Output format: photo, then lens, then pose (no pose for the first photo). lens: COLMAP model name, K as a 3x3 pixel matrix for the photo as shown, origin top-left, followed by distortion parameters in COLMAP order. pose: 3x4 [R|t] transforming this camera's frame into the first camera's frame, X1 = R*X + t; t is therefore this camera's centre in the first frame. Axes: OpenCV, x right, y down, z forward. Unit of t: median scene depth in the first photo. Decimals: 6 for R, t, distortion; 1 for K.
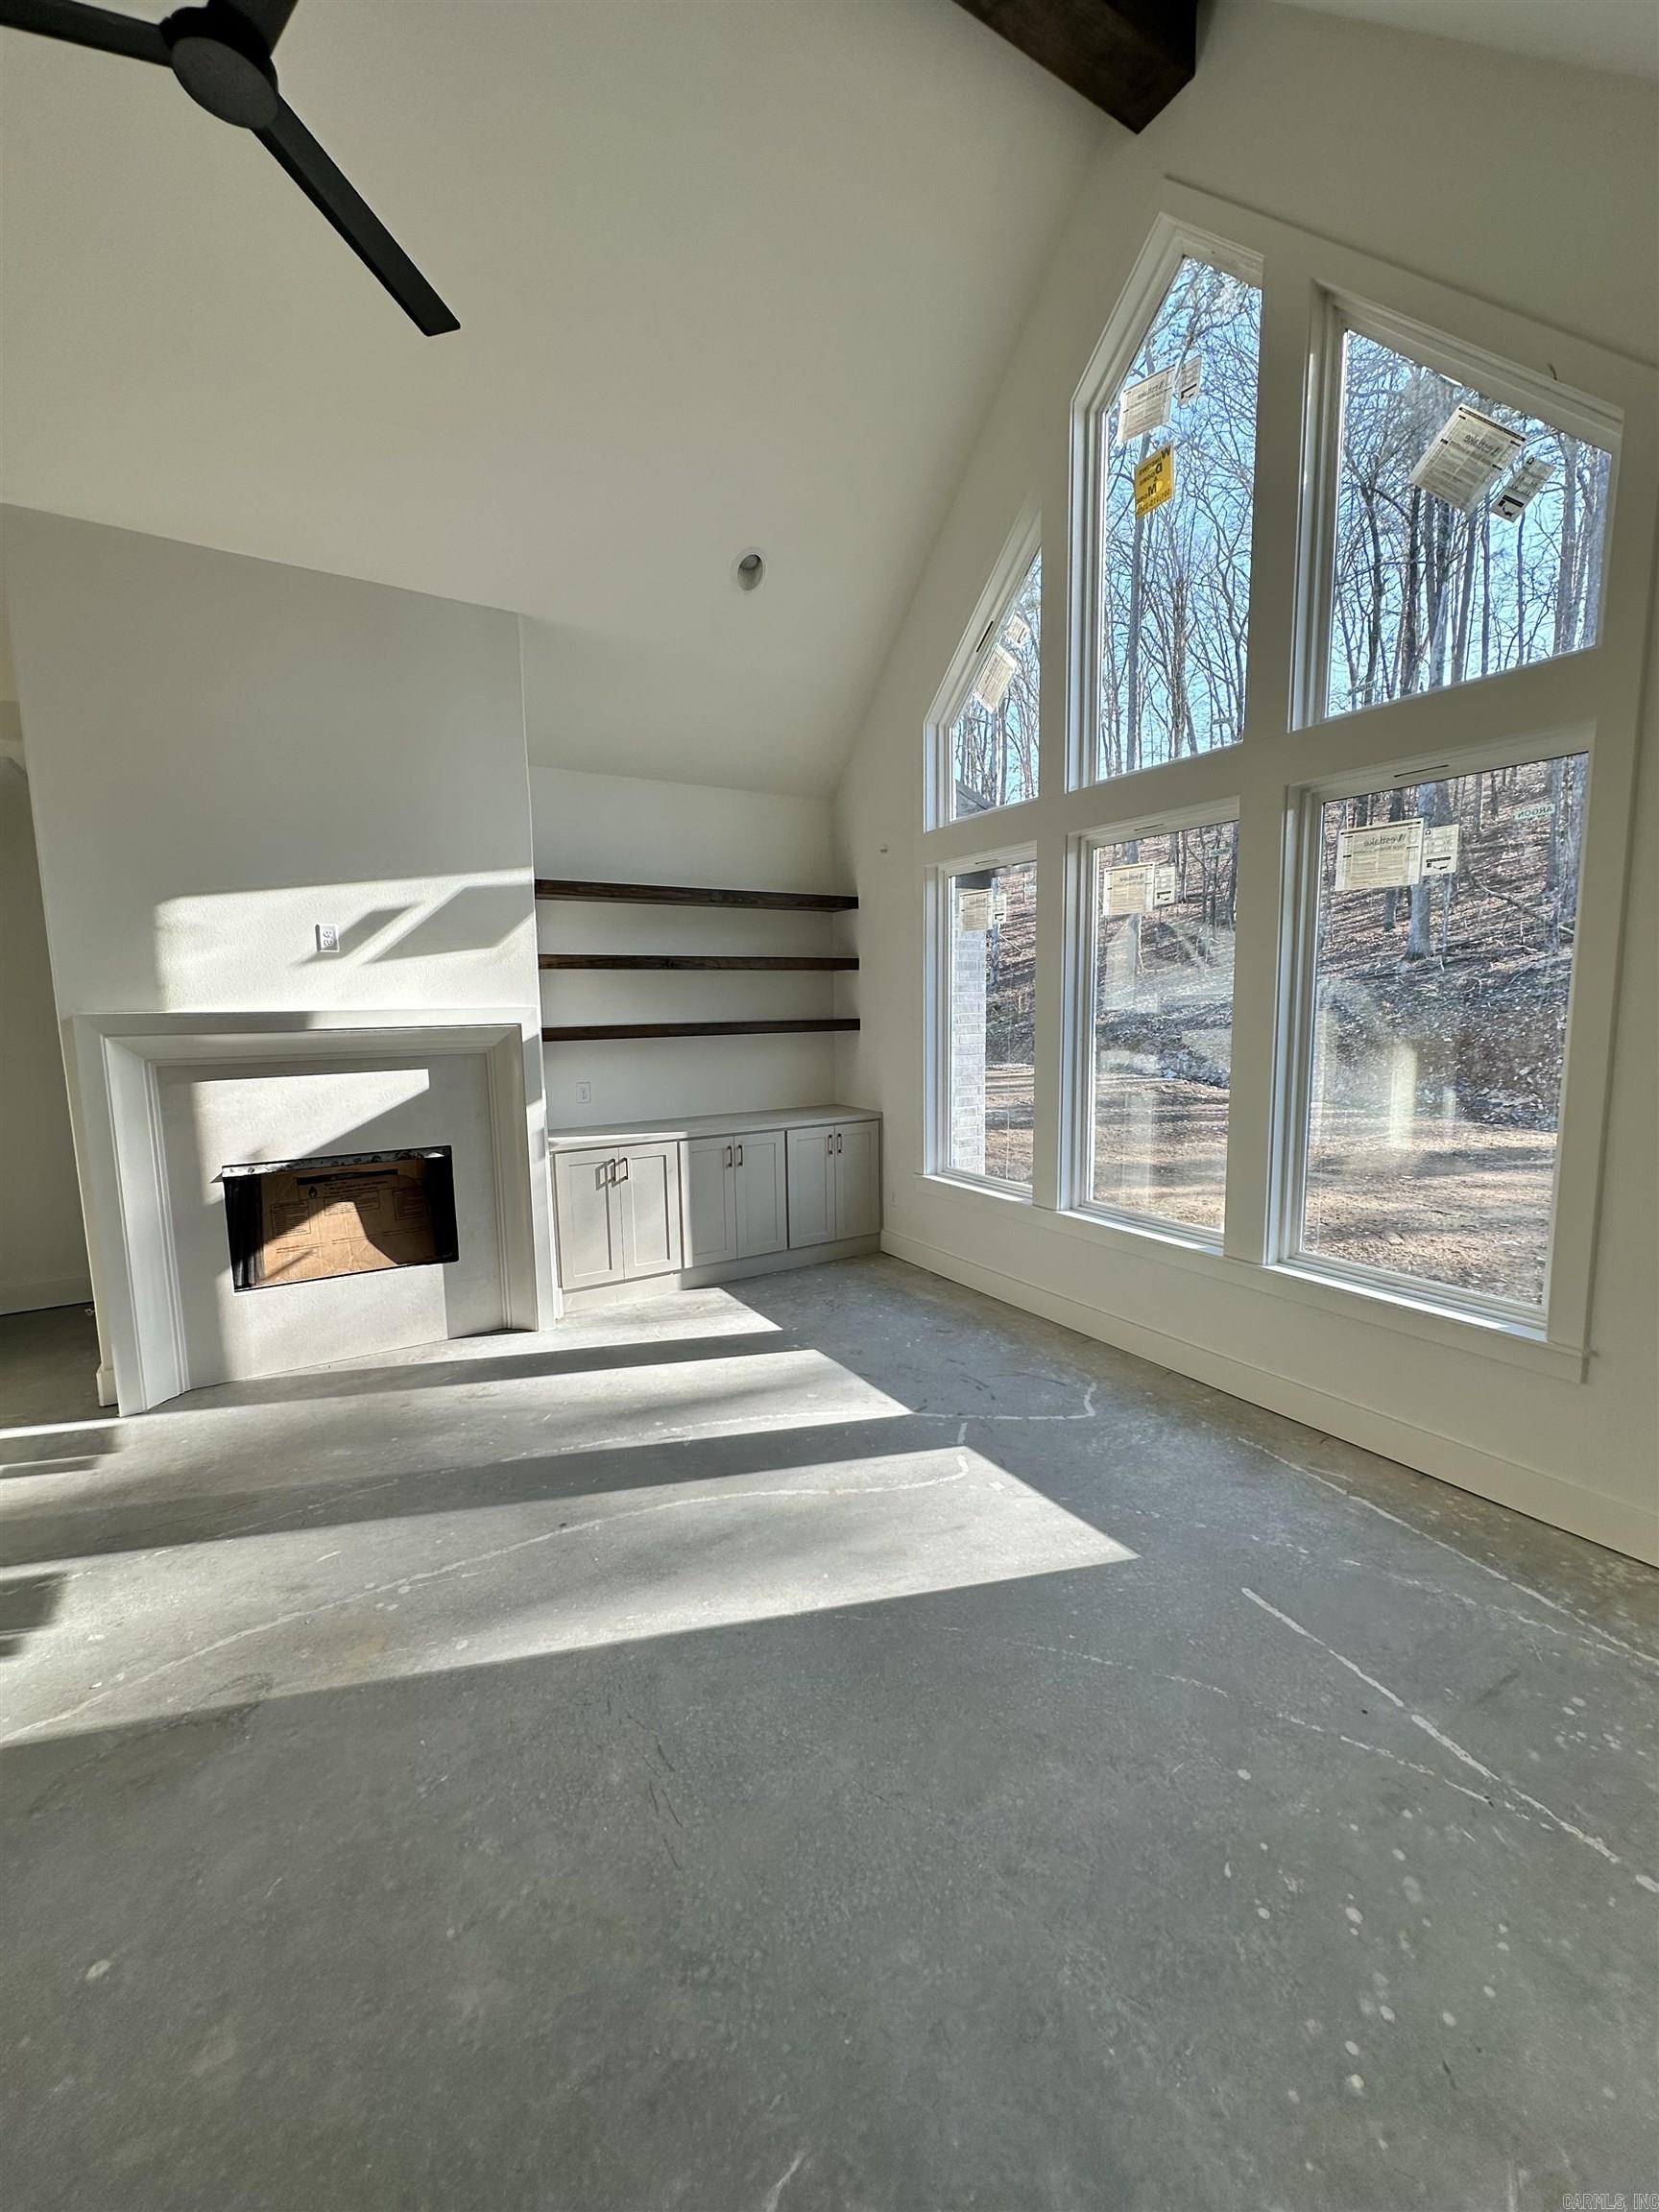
lens RADIAL K [[884.8, 0, 833.6], [0, 884.8, 1106.0], [0, 0, 1]] dist [0.001216, 0.000515]
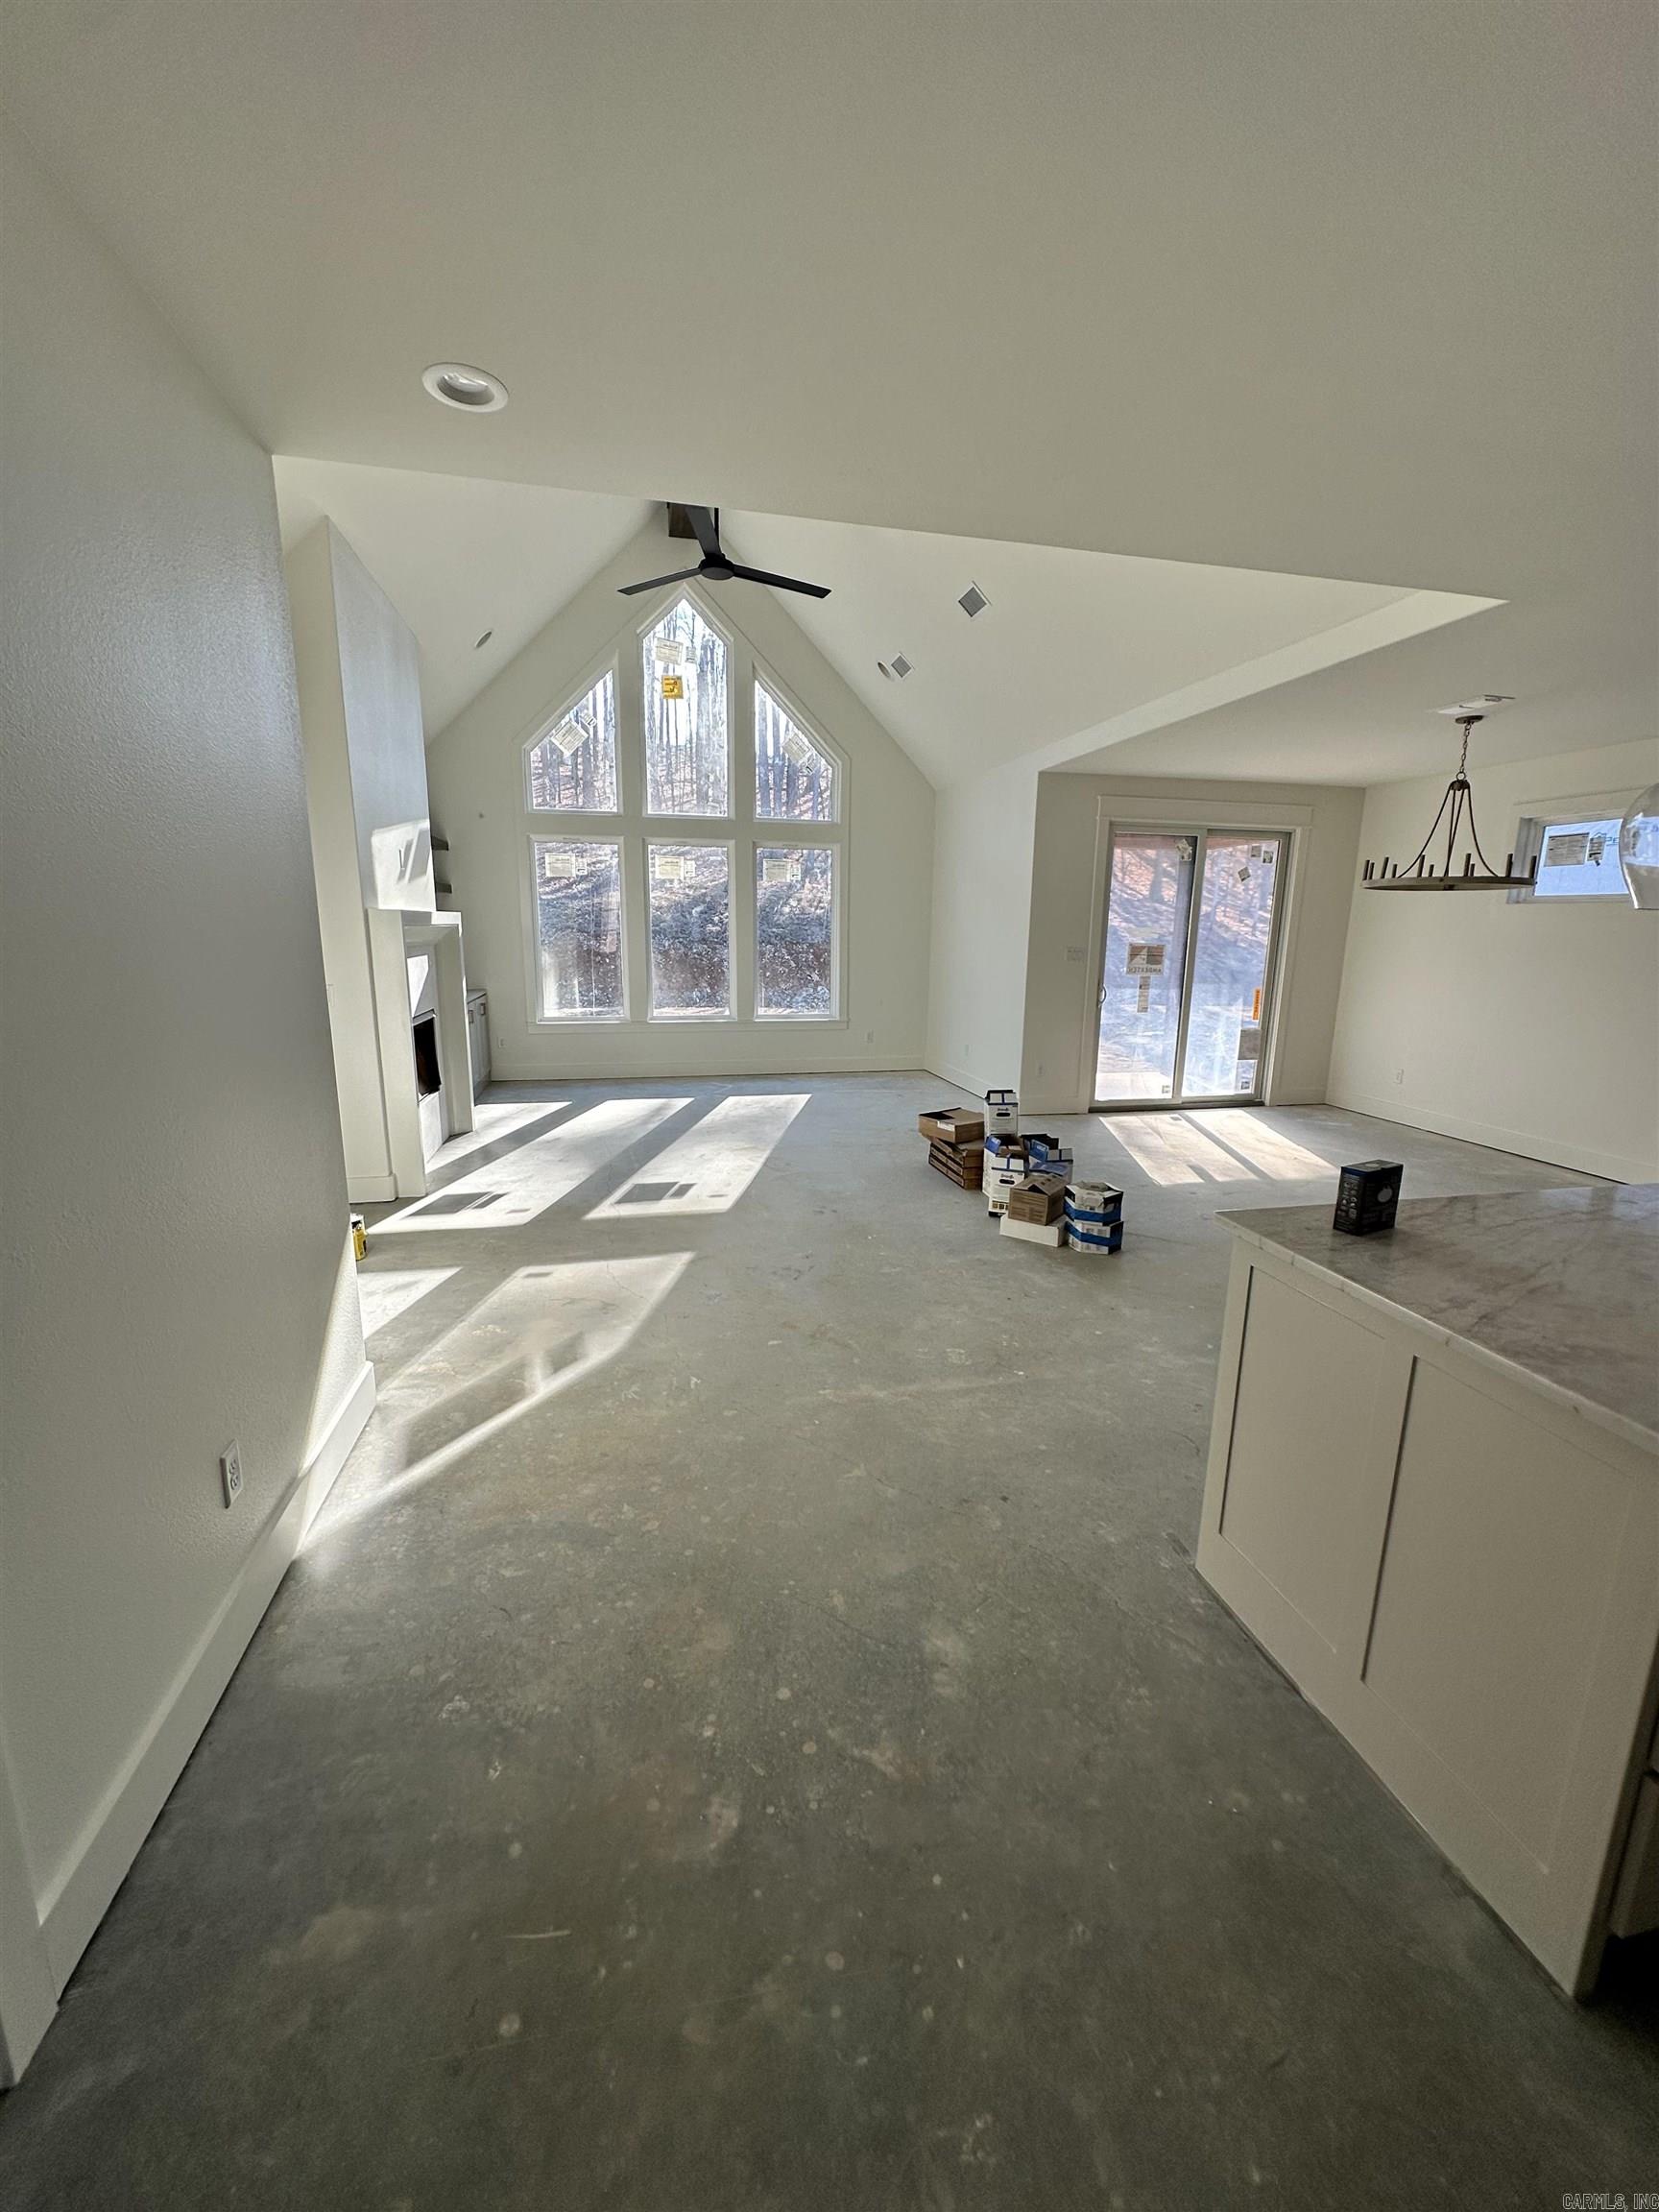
lens RADIAL K [[884.8, 0, 827.8], [0, 884.8, 1107.4], [0, 0, 1]] dist [0.001216, 0.000515]
pose [[0.330918, -0.172875, 0.927689, -1.598511], [0.096022, 0.984142, 0.149143, 0.048824], [-0.938761, 0.039724, 0.342271, -0.093898]]
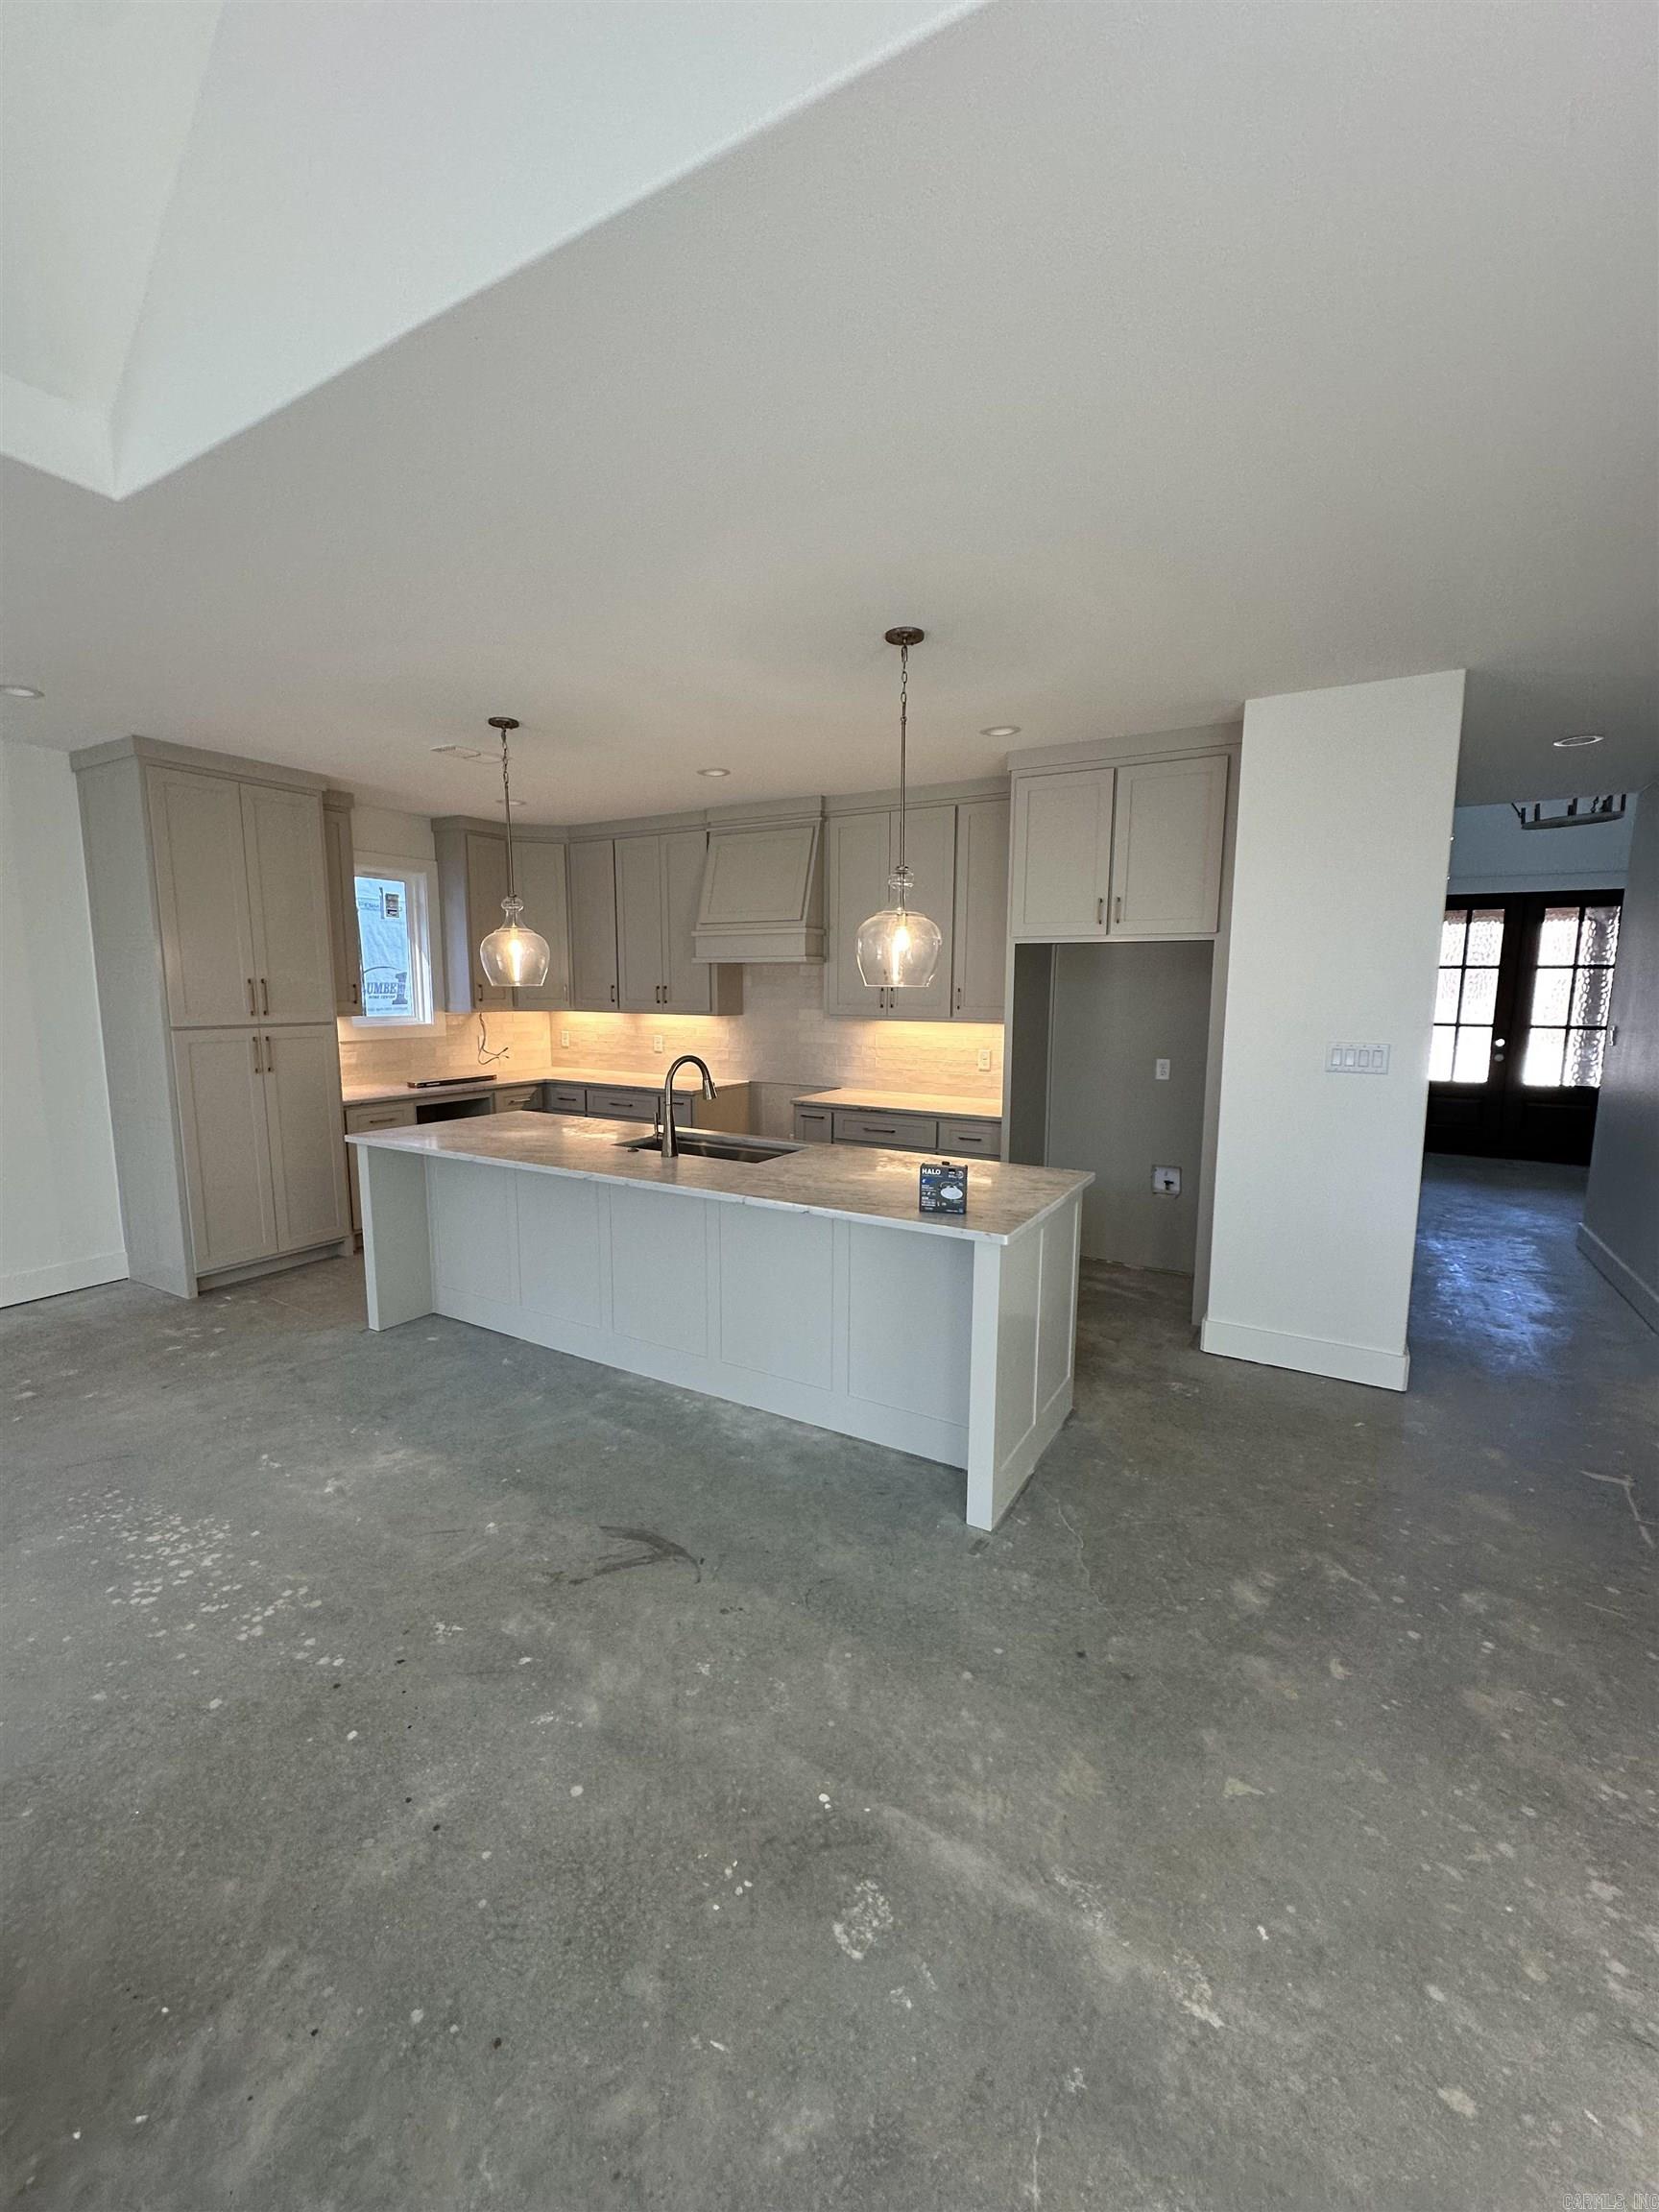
lens RADIAL K [[884.8, 0, 831.3], [0, 884.8, 1104.7], [0, 0, 1]] dist [0.001216, 0.000515]
pose [[-0.880138, 0.071674, -0.469276, -0.717067], [-0.051099, 0.968489, 0.243757, -0.022595], [0.471960, 0.238519, -0.848742, 0.297505]]
